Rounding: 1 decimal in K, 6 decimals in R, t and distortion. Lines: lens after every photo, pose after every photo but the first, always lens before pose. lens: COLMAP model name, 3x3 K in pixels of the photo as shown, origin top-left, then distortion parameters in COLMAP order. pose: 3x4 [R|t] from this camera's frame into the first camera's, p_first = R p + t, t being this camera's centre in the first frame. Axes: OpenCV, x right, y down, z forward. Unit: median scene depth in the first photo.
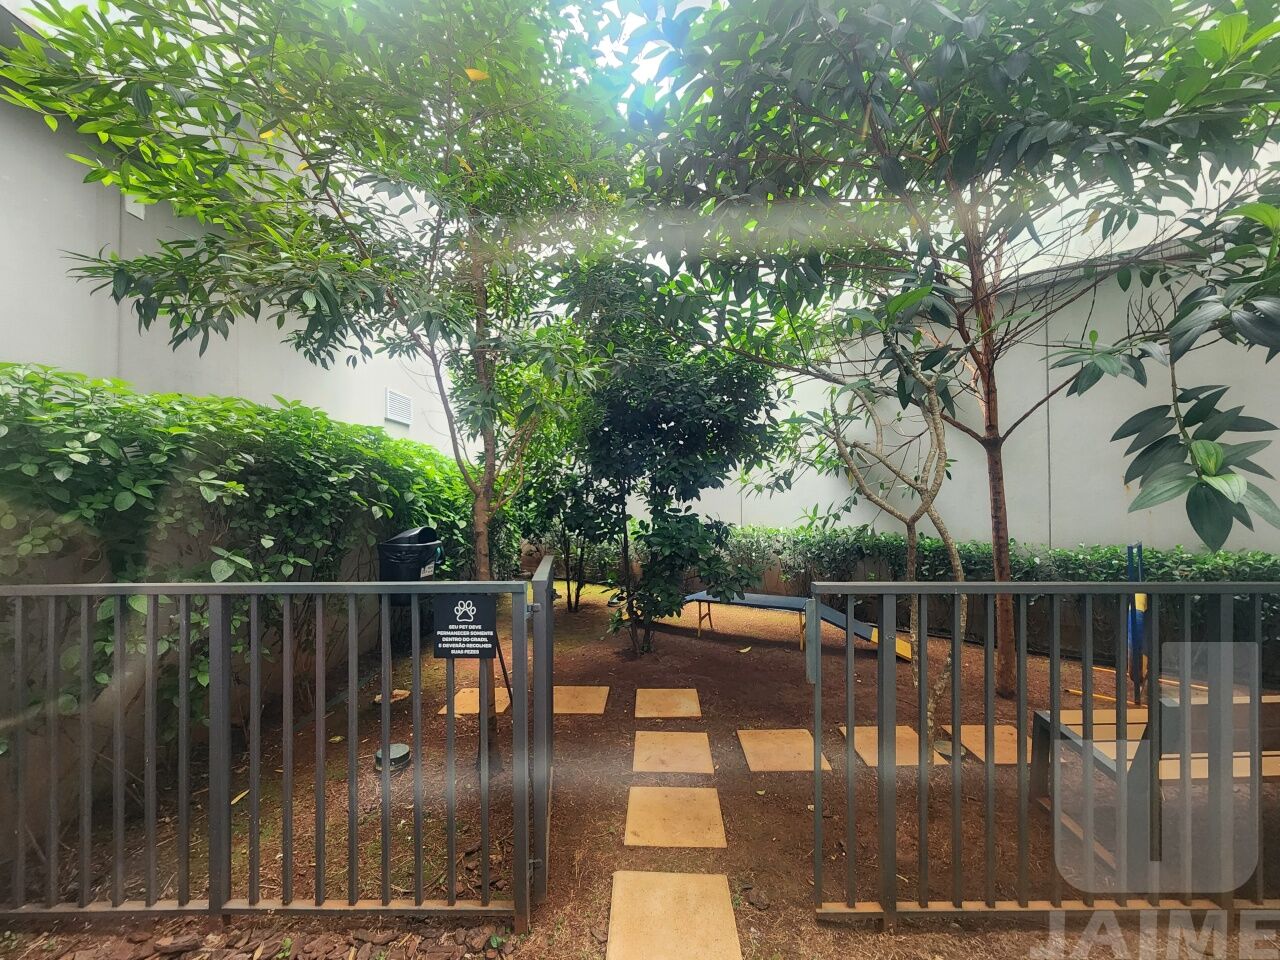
lens RADIAL K [[525.3, 0, 641.8], [0, 525.3, 488.1], [0, 0, 1]] dist [-0.005477, 0.001499]
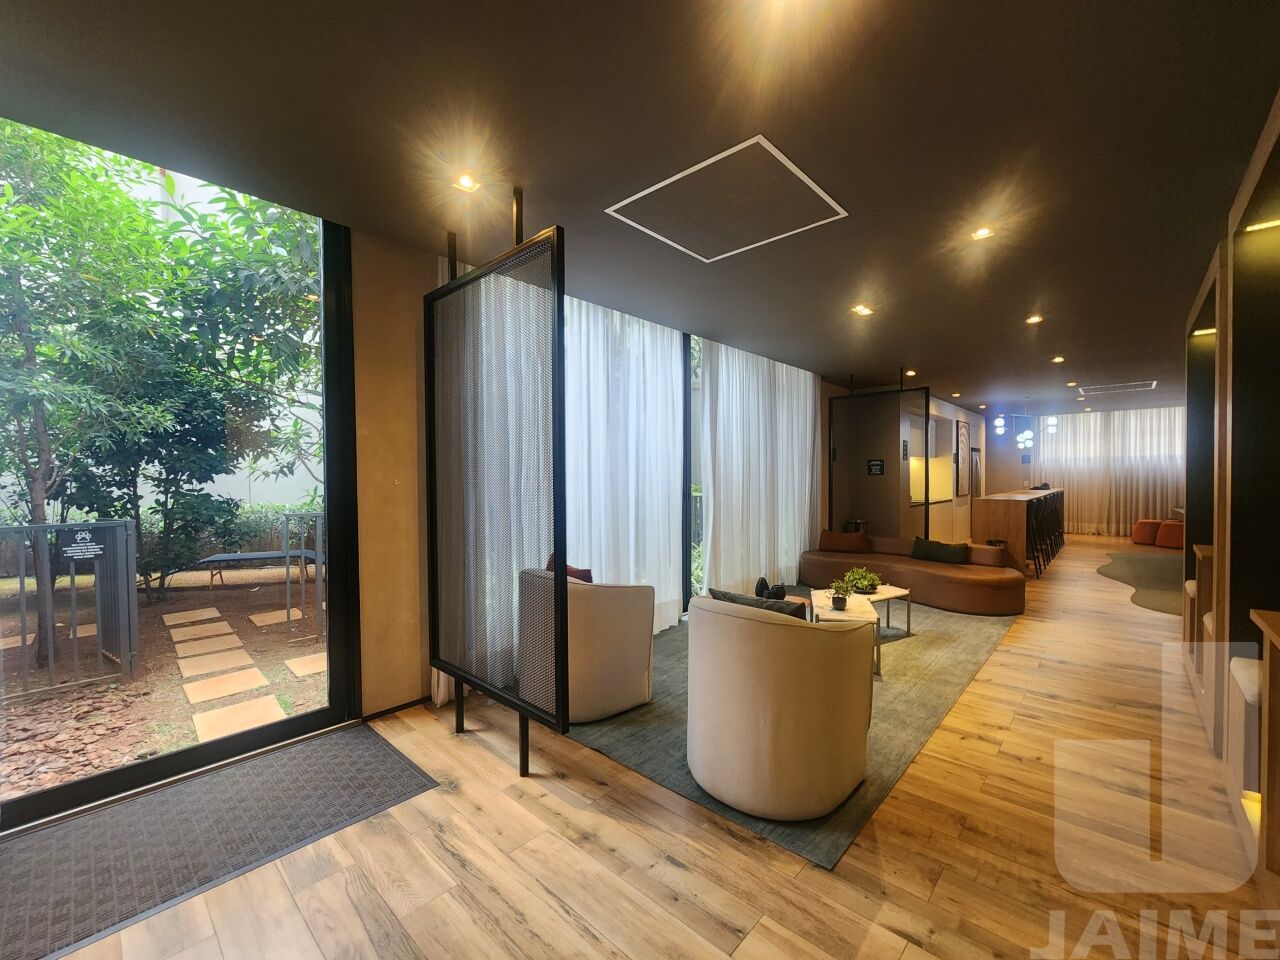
lens RADIAL K [[525.3, 0, 647.0], [0, 525.3, 482.1], [0, 0, 1]] dist [-0.005477, 0.001499]
pose [[0.669789, -0.007551, 0.742513, -0.138512], [-0.006840, 0.999843, 0.016338, -0.008956], [-0.742520, -0.016022, 0.669632, -0.721692]]
